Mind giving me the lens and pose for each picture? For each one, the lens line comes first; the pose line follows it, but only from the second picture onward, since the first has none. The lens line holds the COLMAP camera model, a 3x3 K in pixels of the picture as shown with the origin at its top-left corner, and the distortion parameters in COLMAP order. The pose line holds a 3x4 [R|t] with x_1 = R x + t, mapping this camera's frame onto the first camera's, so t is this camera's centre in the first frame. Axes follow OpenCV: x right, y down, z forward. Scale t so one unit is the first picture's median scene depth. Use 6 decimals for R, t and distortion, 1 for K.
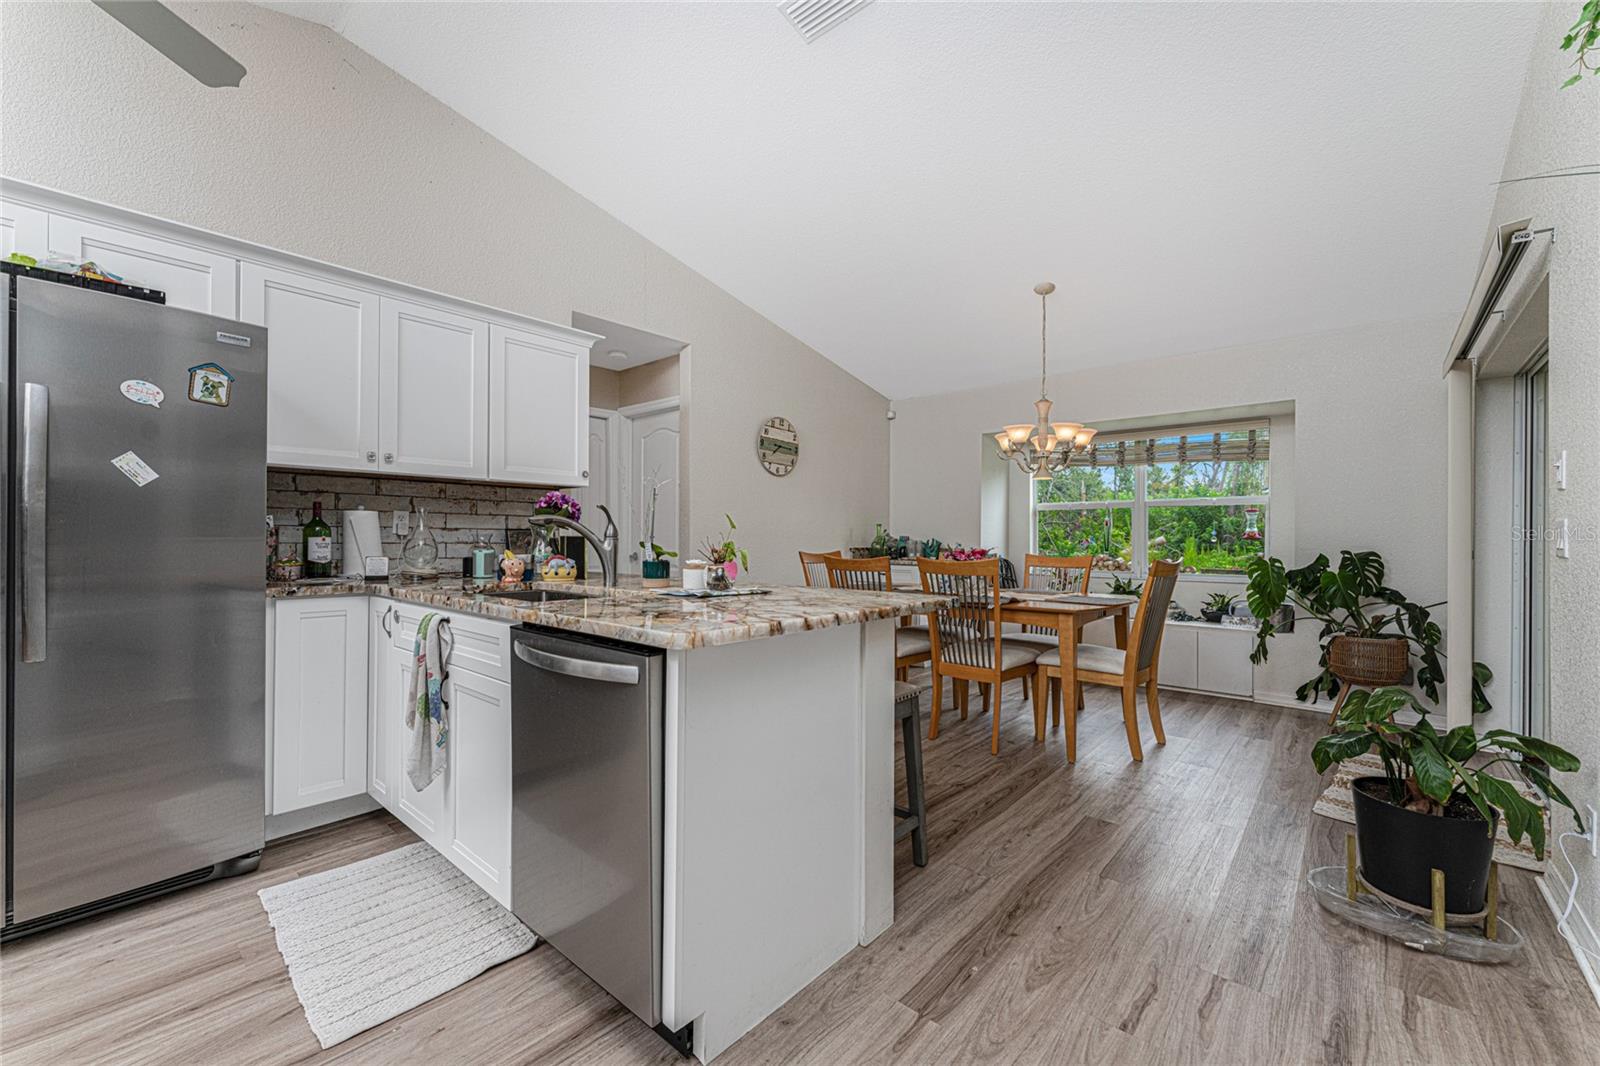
lens RADIAL K [[635.7, 0, 804.7], [0, 635.7, 539.9], [0, 0, 1]] dist [0.000979, -0.000087]
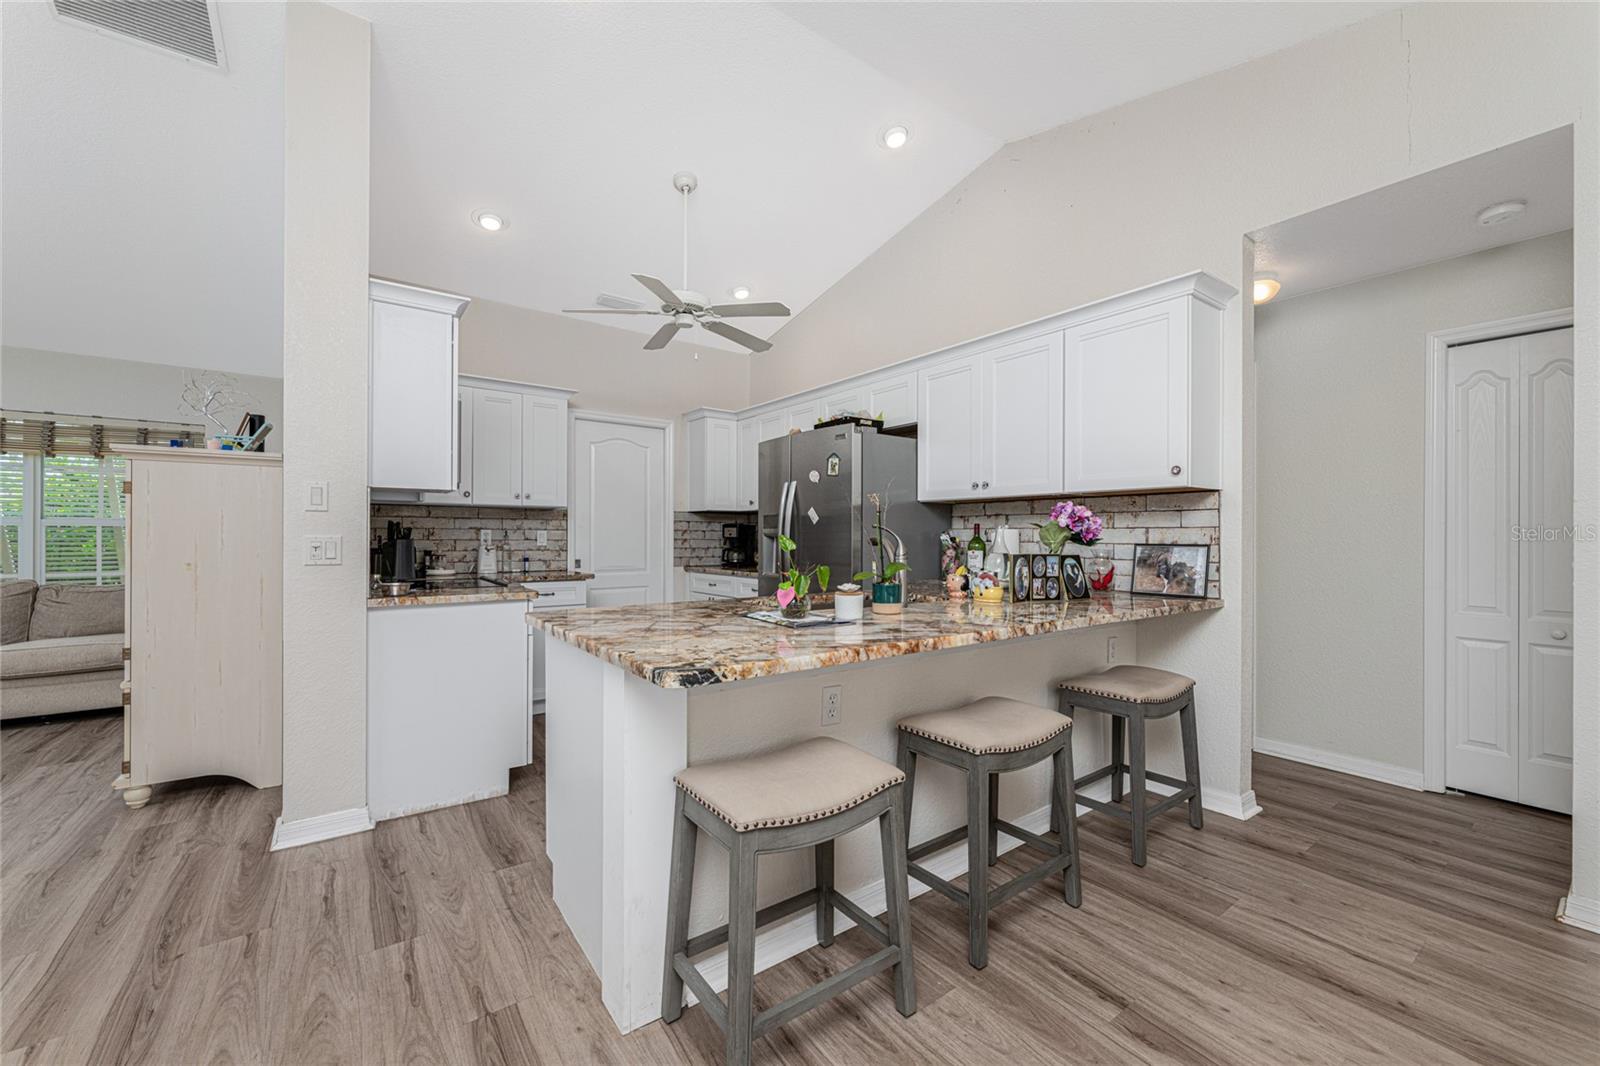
lens RADIAL K [[635.7, 0, 808.9], [0, 635.7, 533.4], [0, 0, 1]] dist [0.000979, -0.000087]
pose [[-0.217271, -0.008981, -0.976070, 0.423812], [-0.004900, 0.999955, -0.008110, -0.018371], [0.976099, 0.003021, -0.217306, 0.668271]]
